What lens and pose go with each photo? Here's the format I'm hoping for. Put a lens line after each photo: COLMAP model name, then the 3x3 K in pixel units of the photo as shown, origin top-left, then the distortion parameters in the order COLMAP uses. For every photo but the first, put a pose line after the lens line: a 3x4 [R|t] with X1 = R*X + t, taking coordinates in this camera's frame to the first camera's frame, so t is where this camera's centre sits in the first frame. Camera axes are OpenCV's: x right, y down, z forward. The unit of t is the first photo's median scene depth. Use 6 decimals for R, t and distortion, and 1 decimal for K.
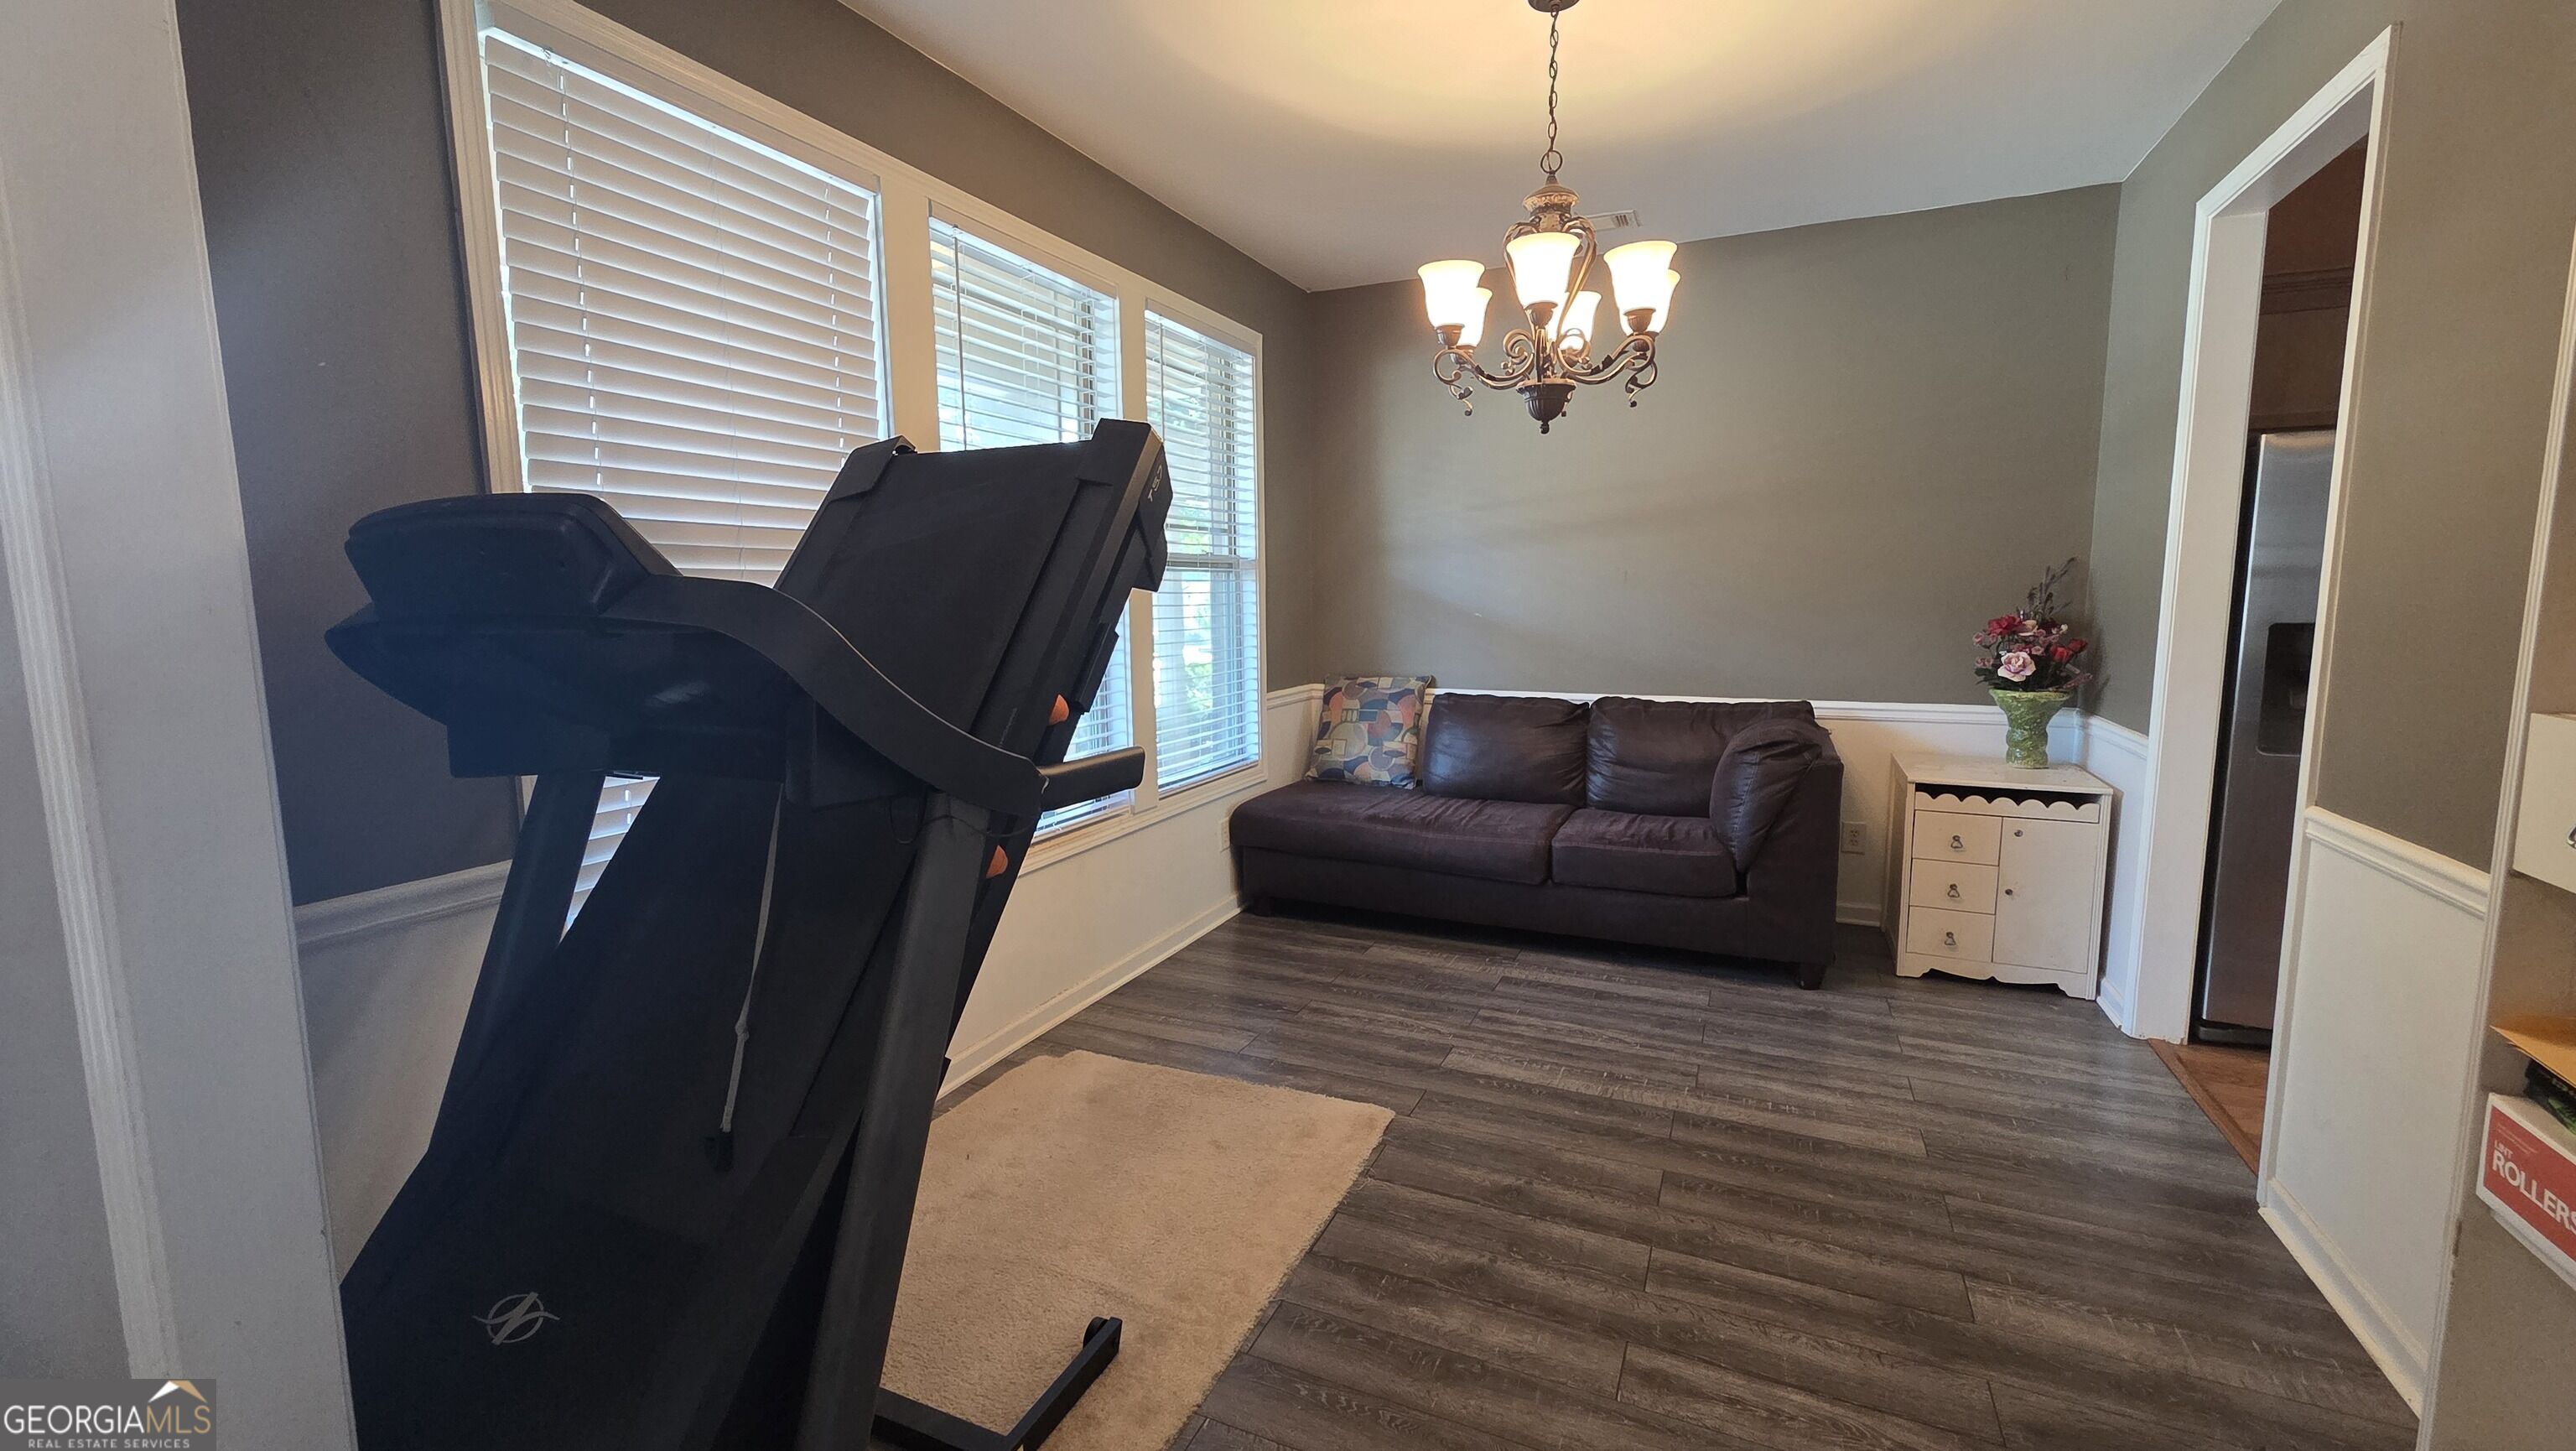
lens RADIAL K [[1060.3, 0, 1288.0], [0, 1060.3, 725.5], [0, 0, 1]] dist [0.000218, -0.000010]
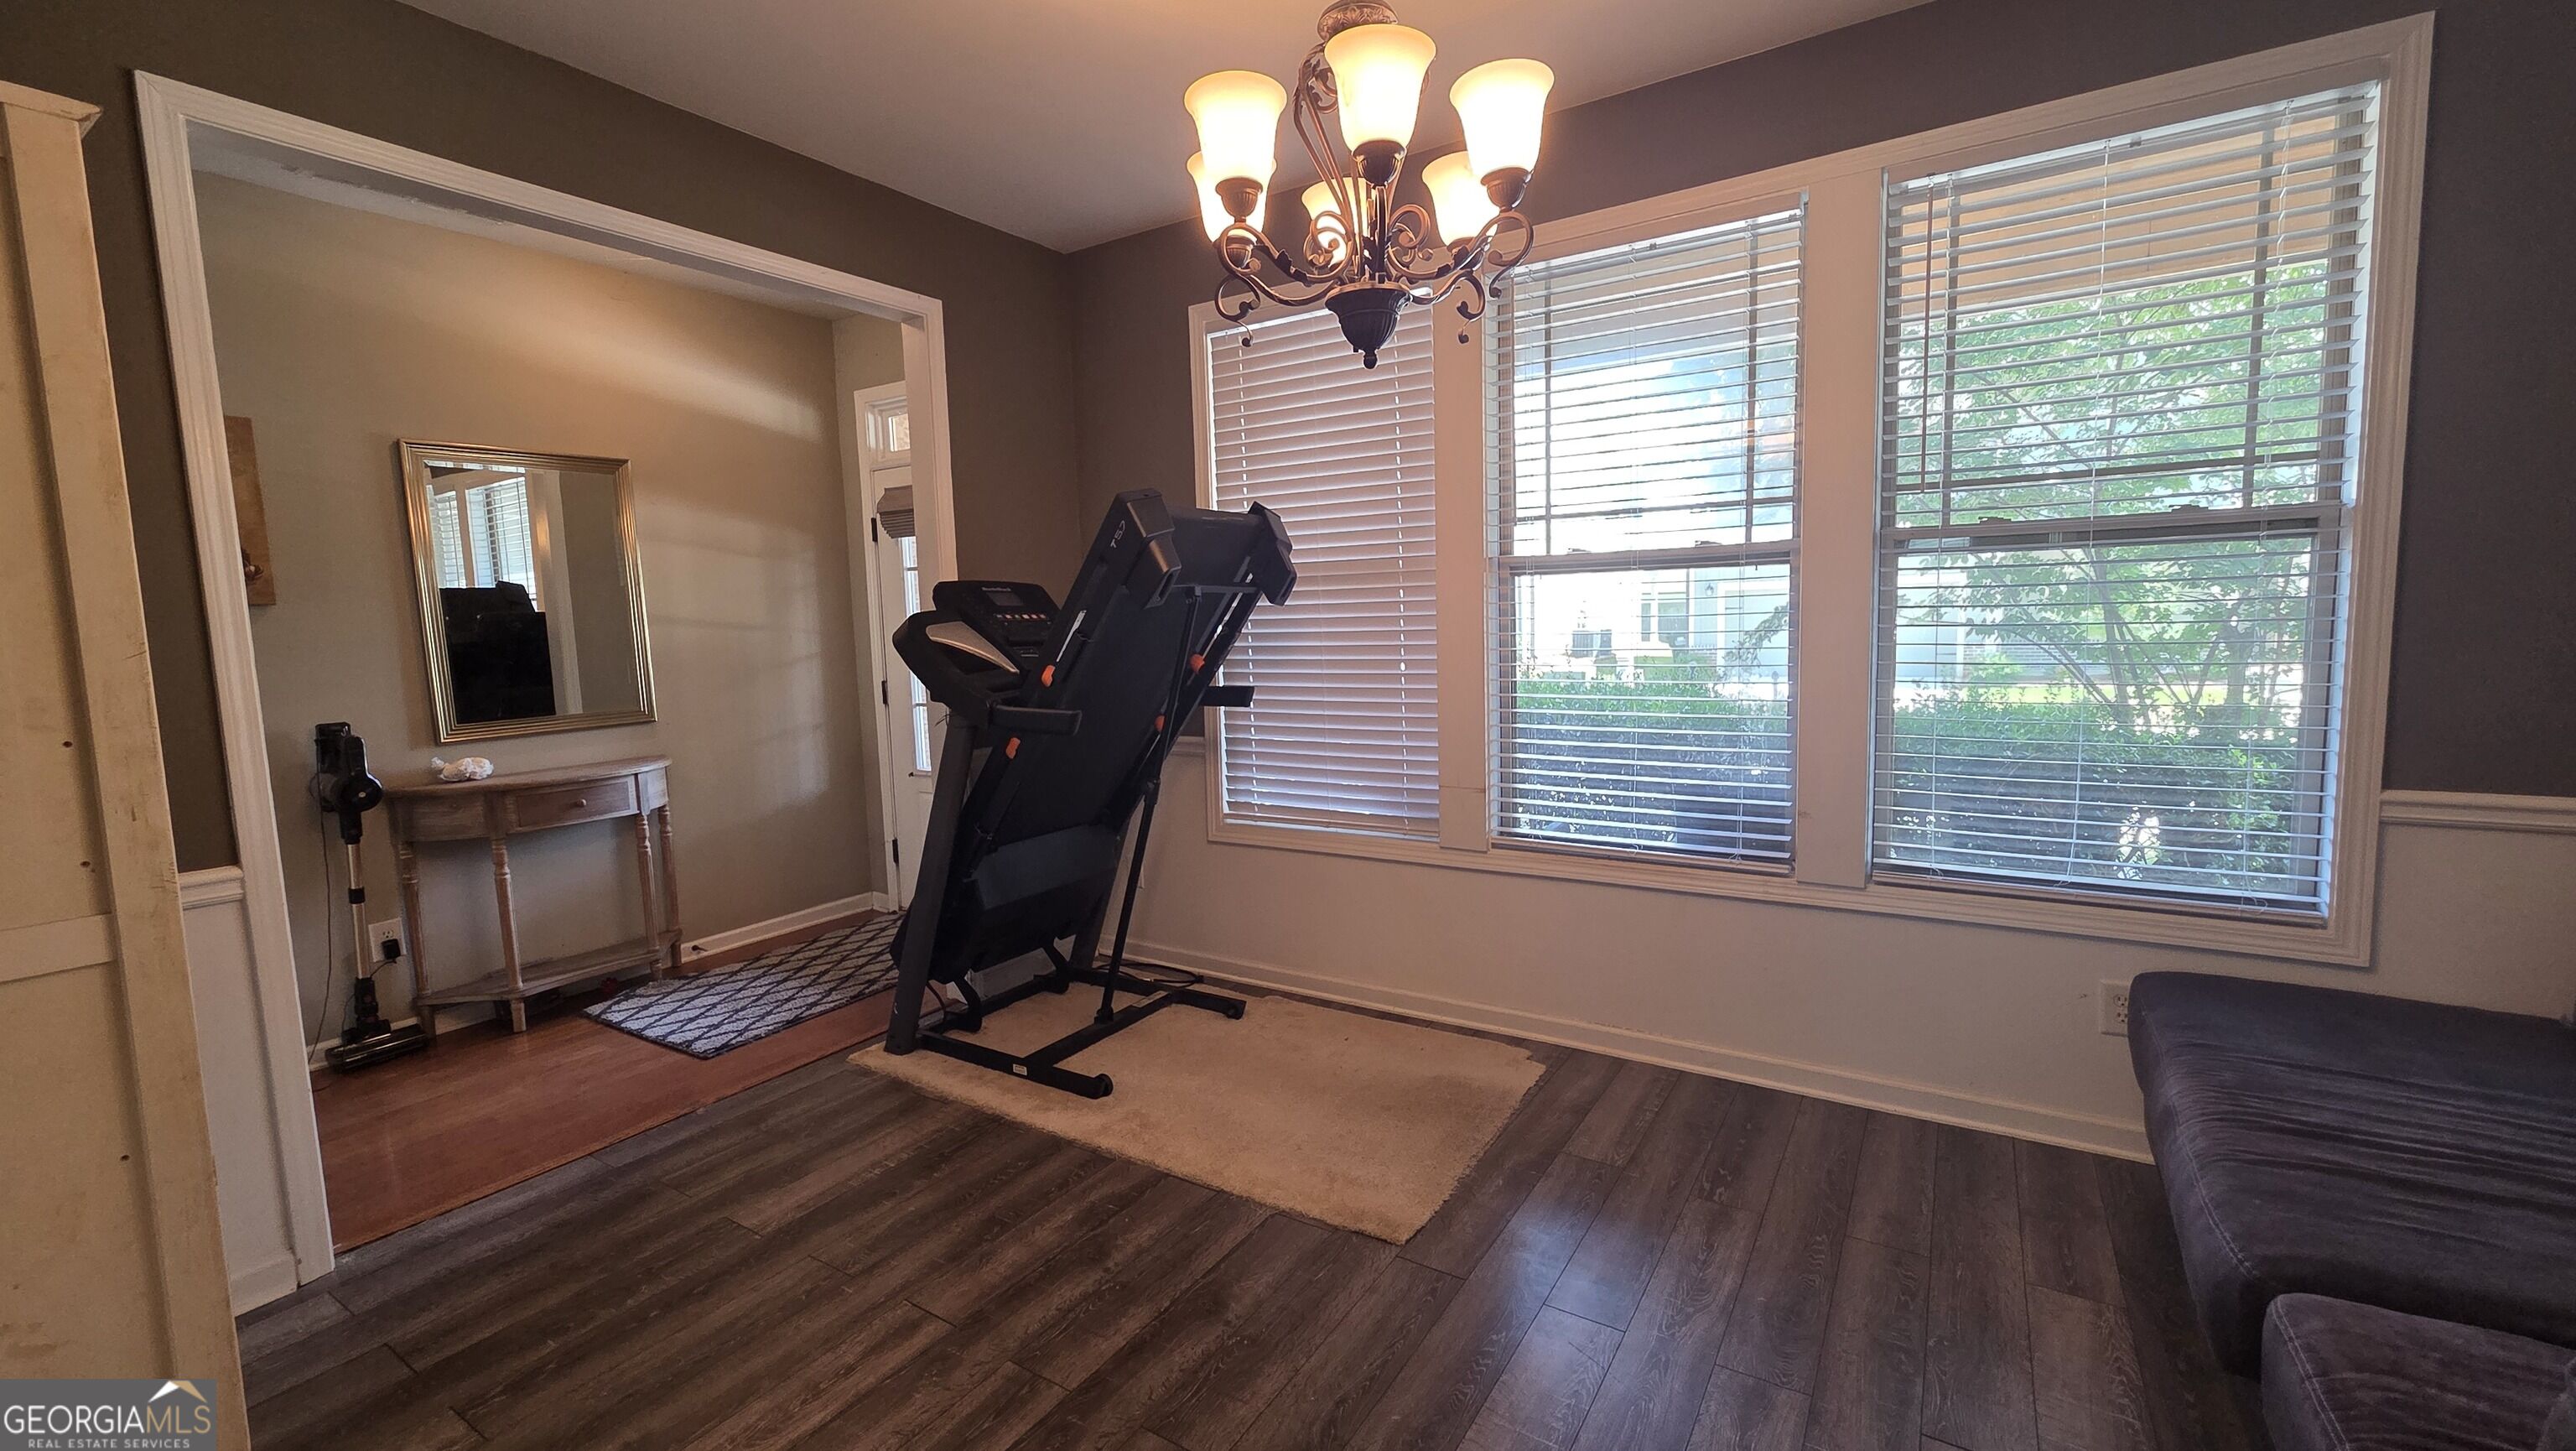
lens RADIAL K [[1051.7, 0, 1274.5], [0, 1051.7, 722.6], [0, 0, 1]] dist [-0.000223, -0.000045]
pose [[-0.156576, 0.110028, -0.981518, 1.052874], [-0.095075, 0.987481, 0.125863, -0.146657], [0.983079, 0.113025, -0.144155, 1.194172]]
